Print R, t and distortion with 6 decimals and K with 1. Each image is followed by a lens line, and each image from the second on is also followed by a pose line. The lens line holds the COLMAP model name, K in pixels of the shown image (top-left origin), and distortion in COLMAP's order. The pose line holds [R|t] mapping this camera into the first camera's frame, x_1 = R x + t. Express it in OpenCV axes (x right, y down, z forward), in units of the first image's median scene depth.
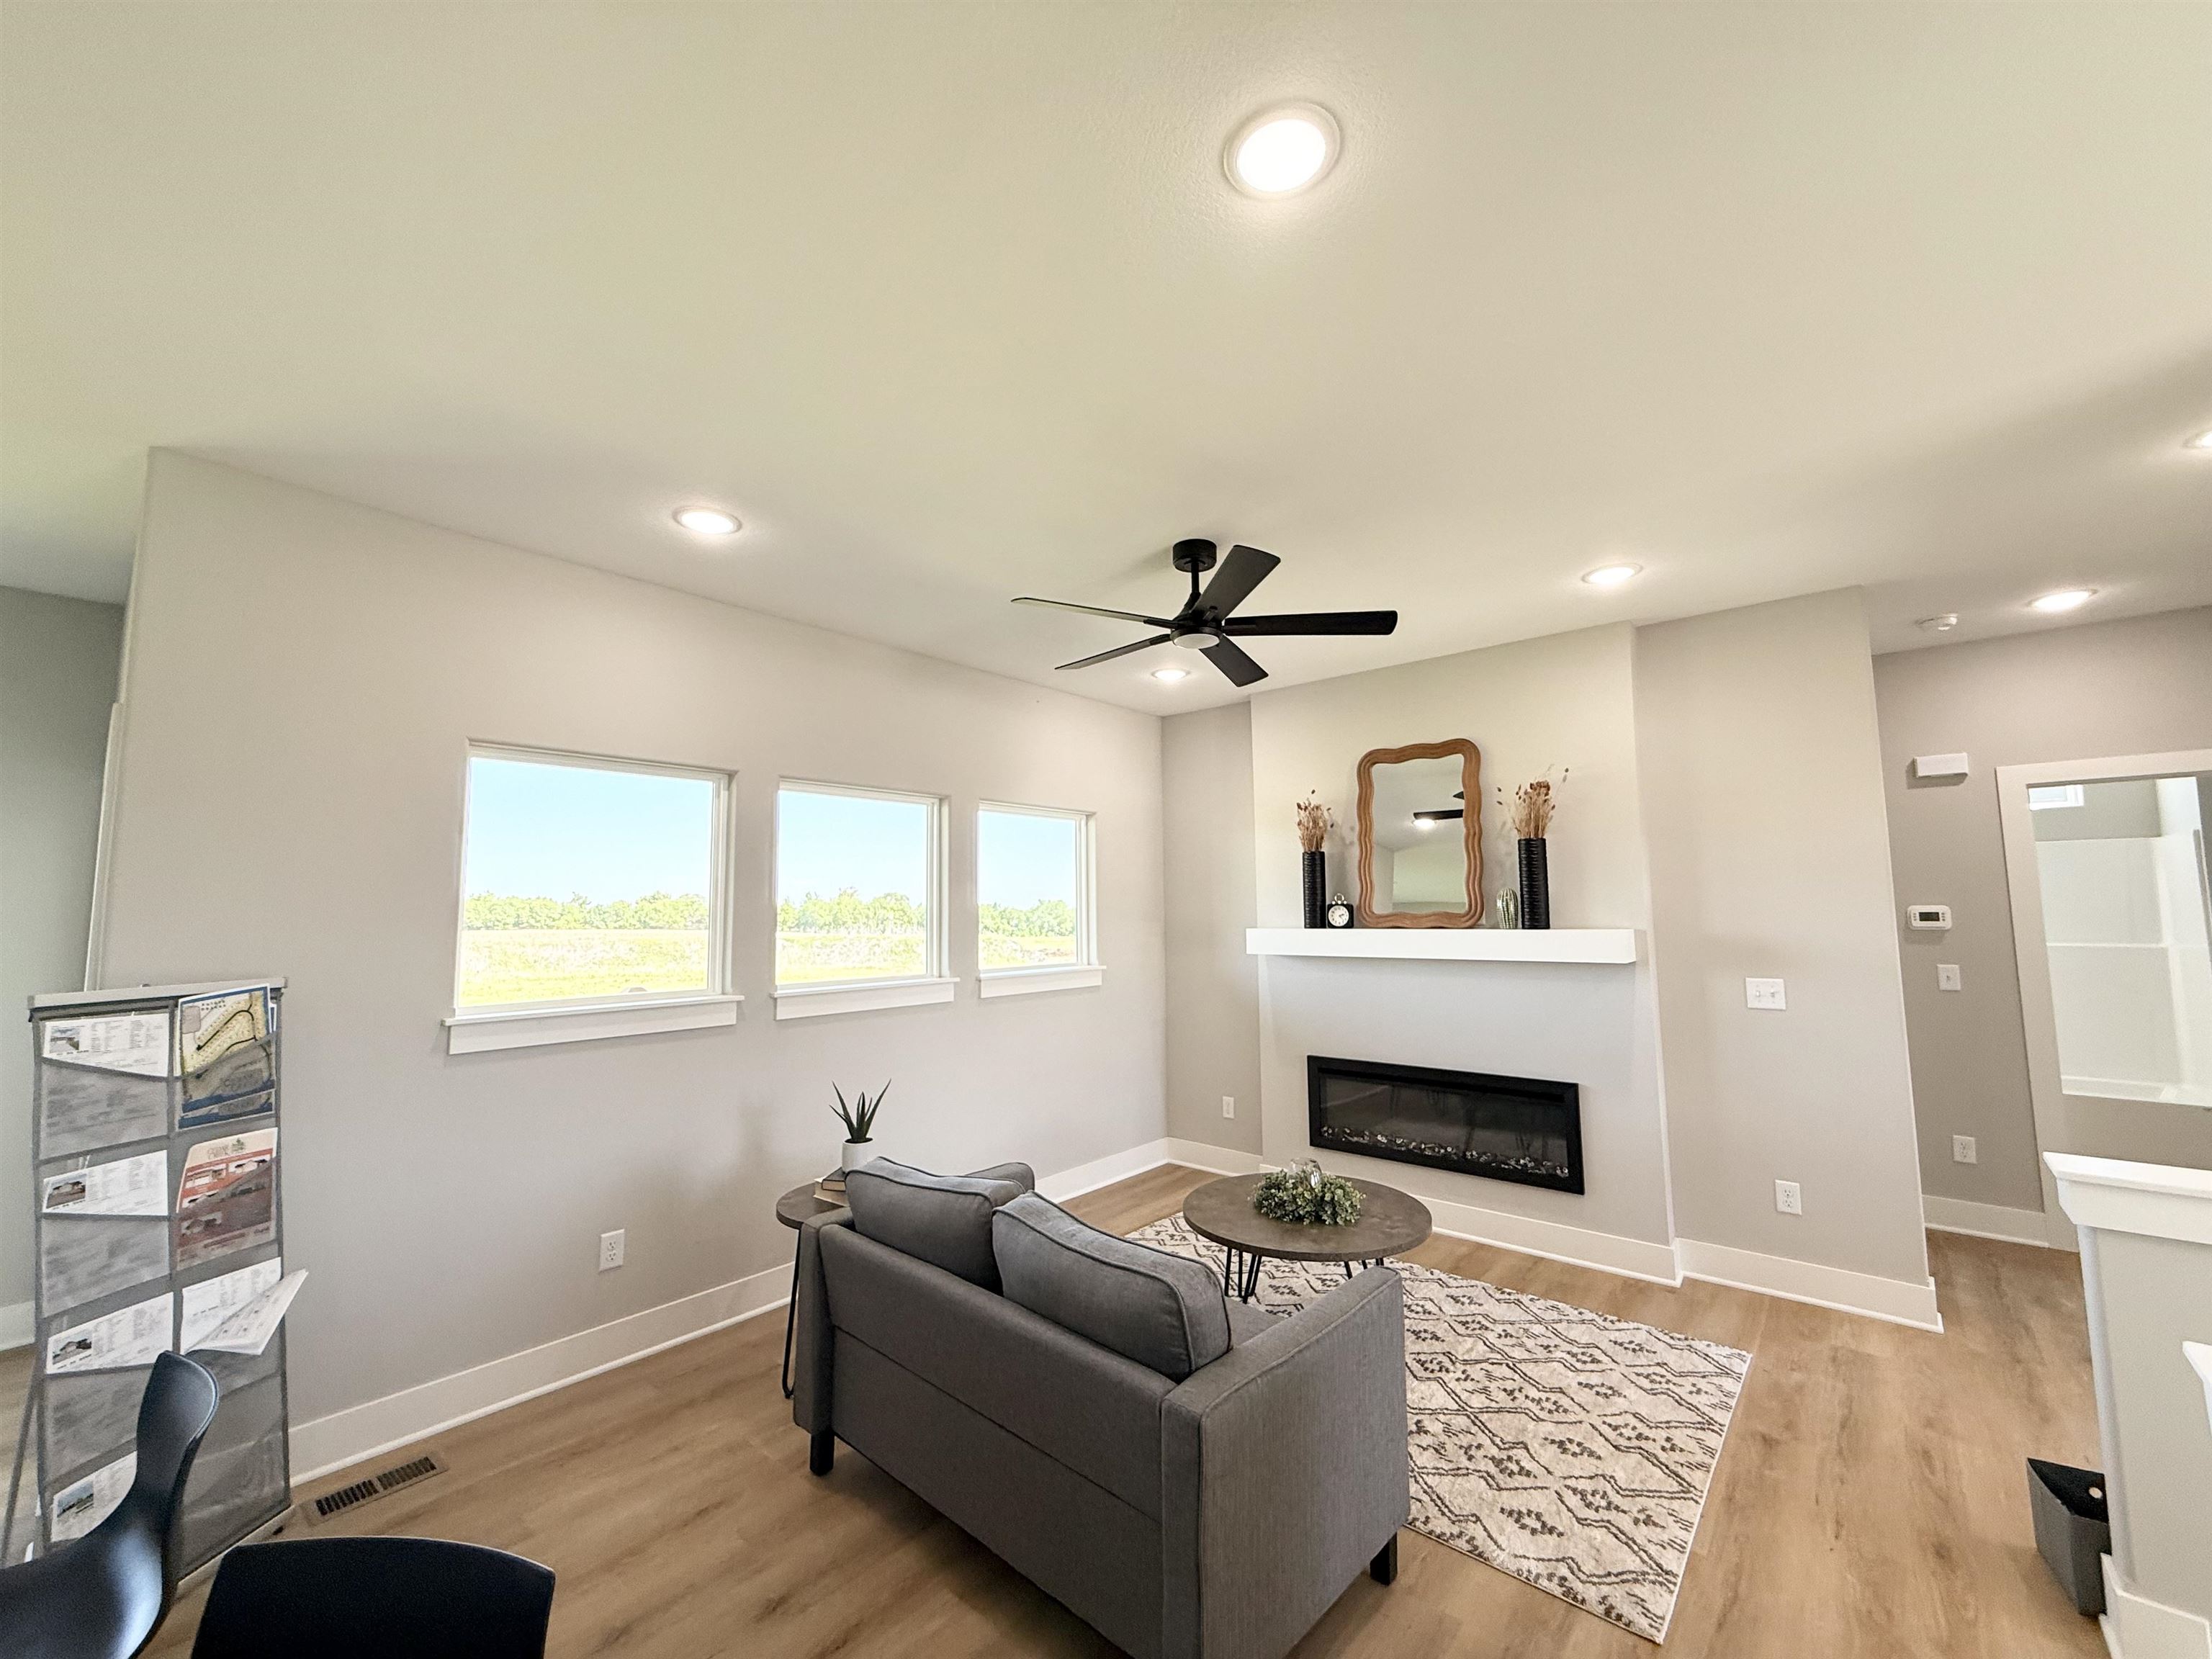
lens RADIAL K [[883.9, 0, 1106.0], [0, 883.9, 829.5], [0, 0, 1]] dist [-0.000671, -0.000053]
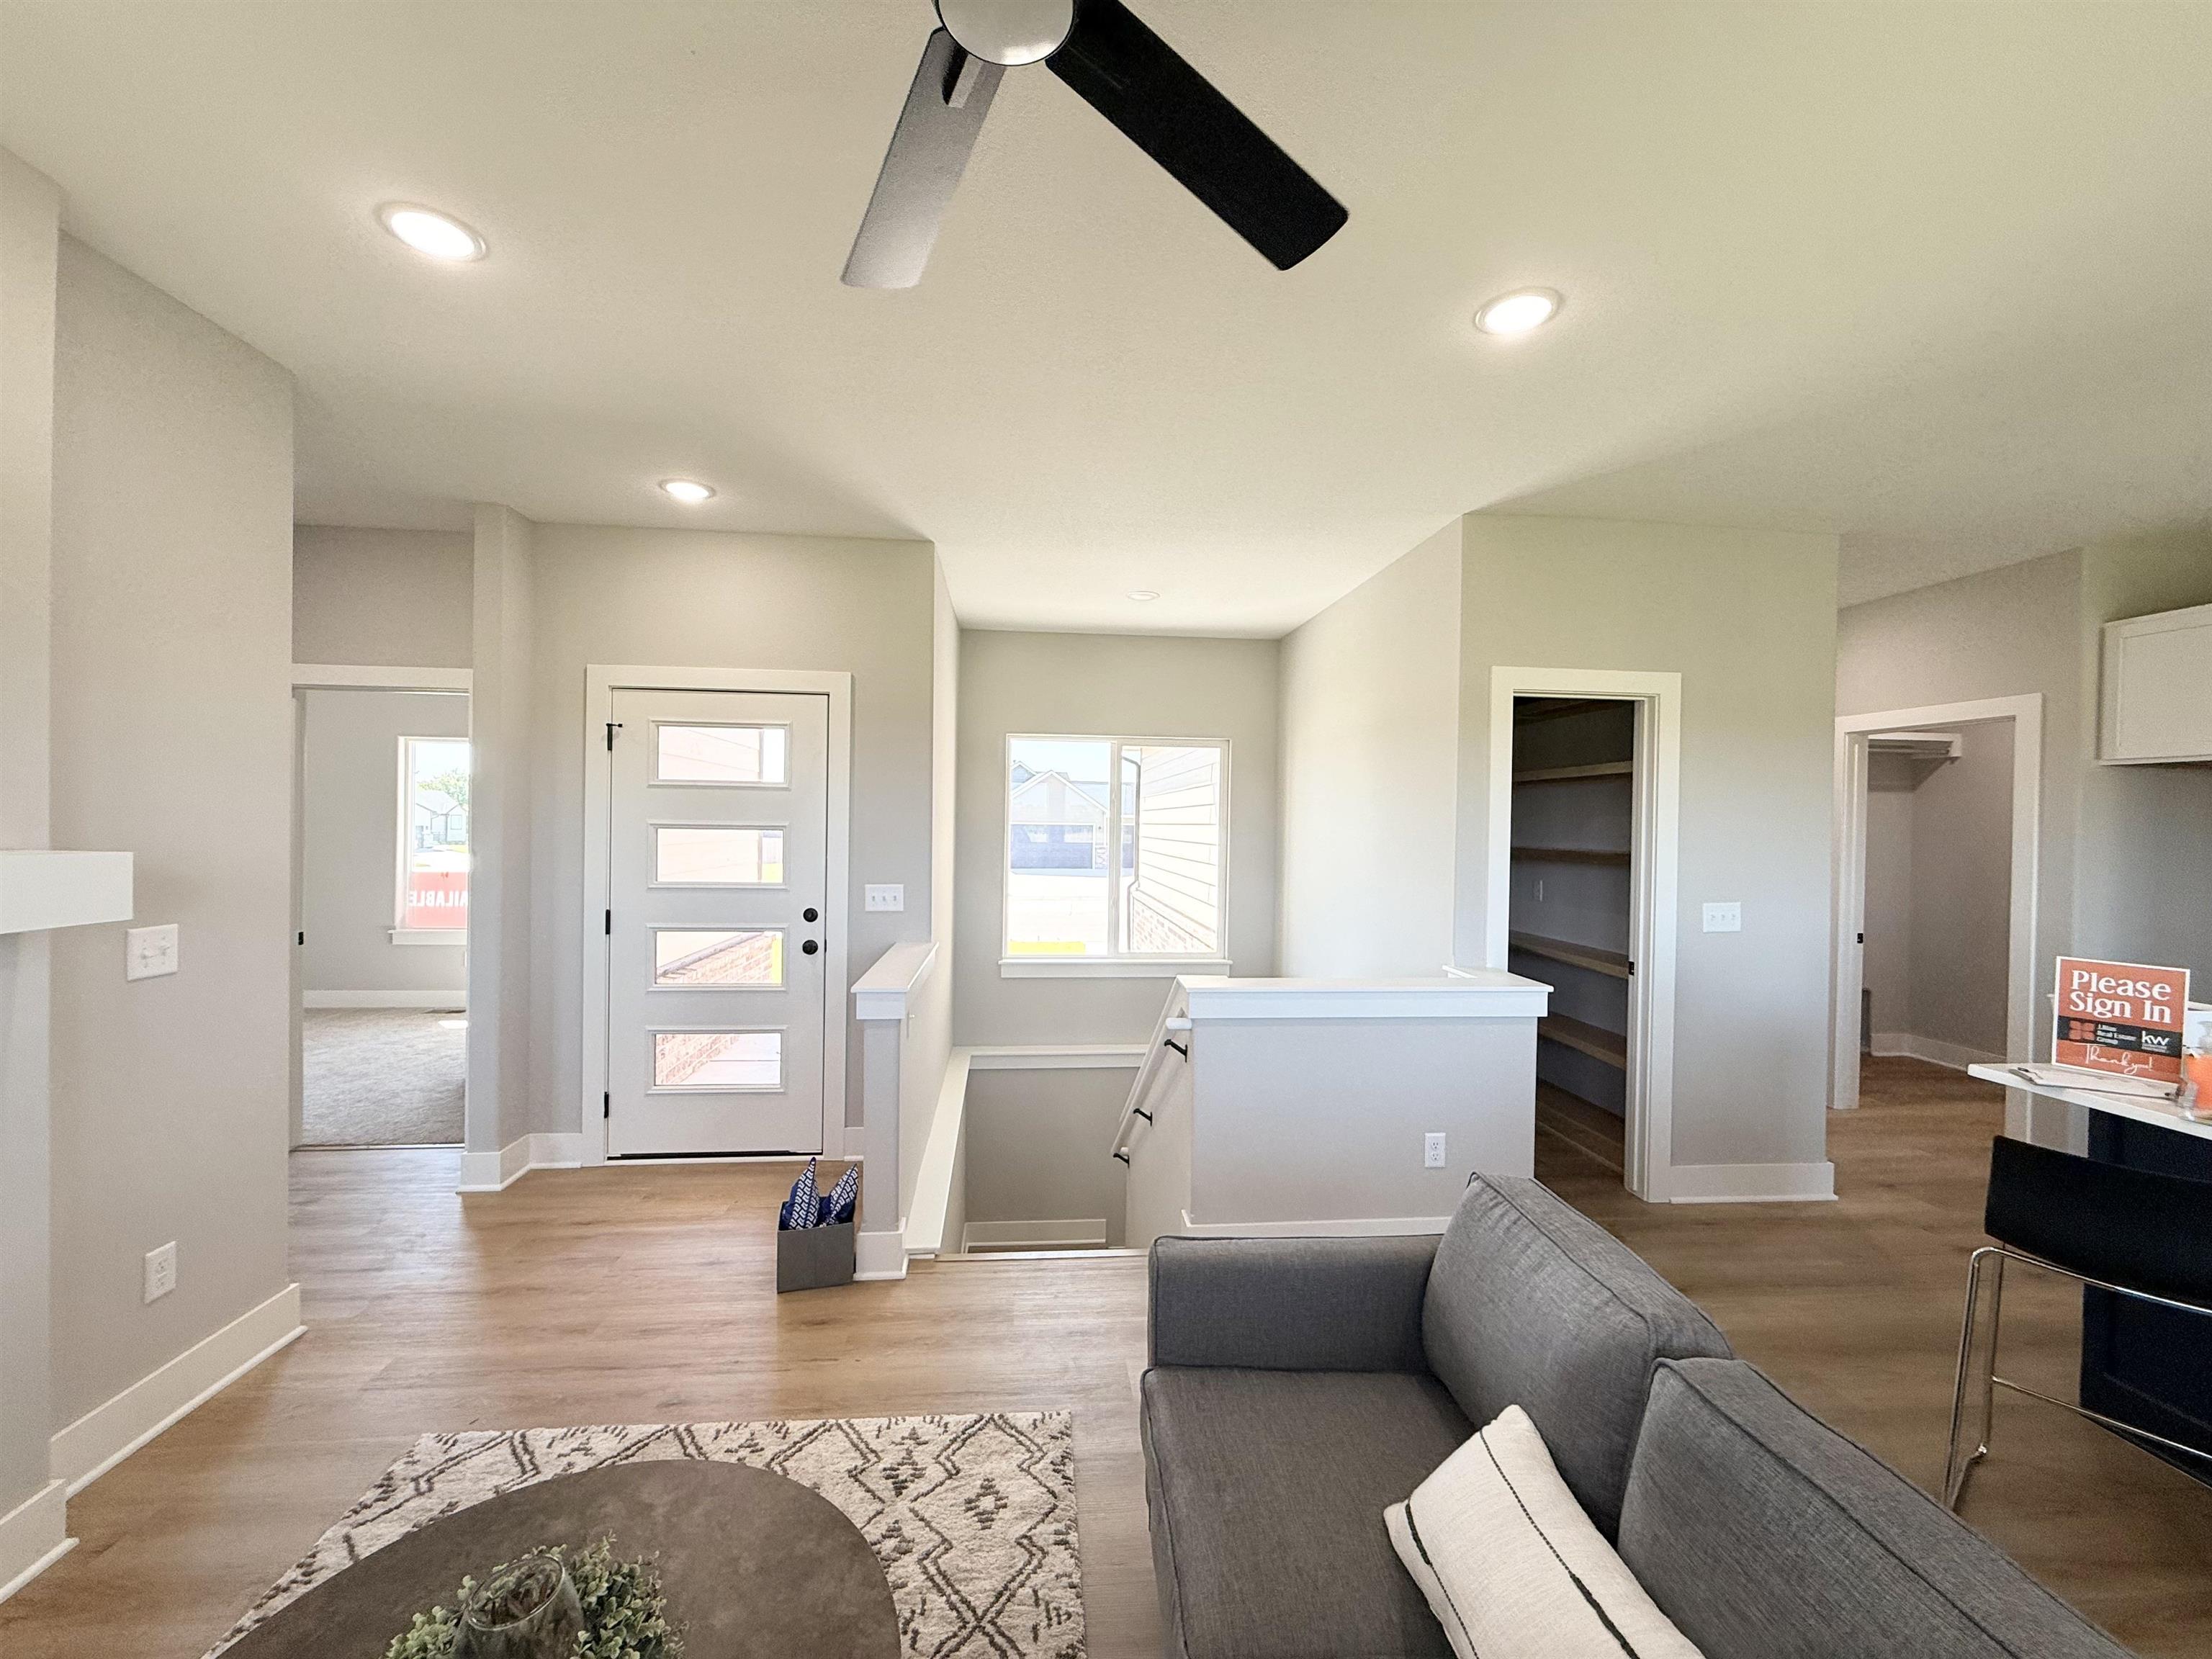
lens RADIAL K [[883.9, 0, 1106.0], [0, 883.9, 829.5], [0, 0, 1]] dist [-0.000671, -0.000053]
pose [[-0.720924, -0.003347, 0.693006, -0.207397], [-0.068754, 0.995400, -0.066716, 0.157942], [-0.689596, -0.095744, -0.717838, 1.561033]]
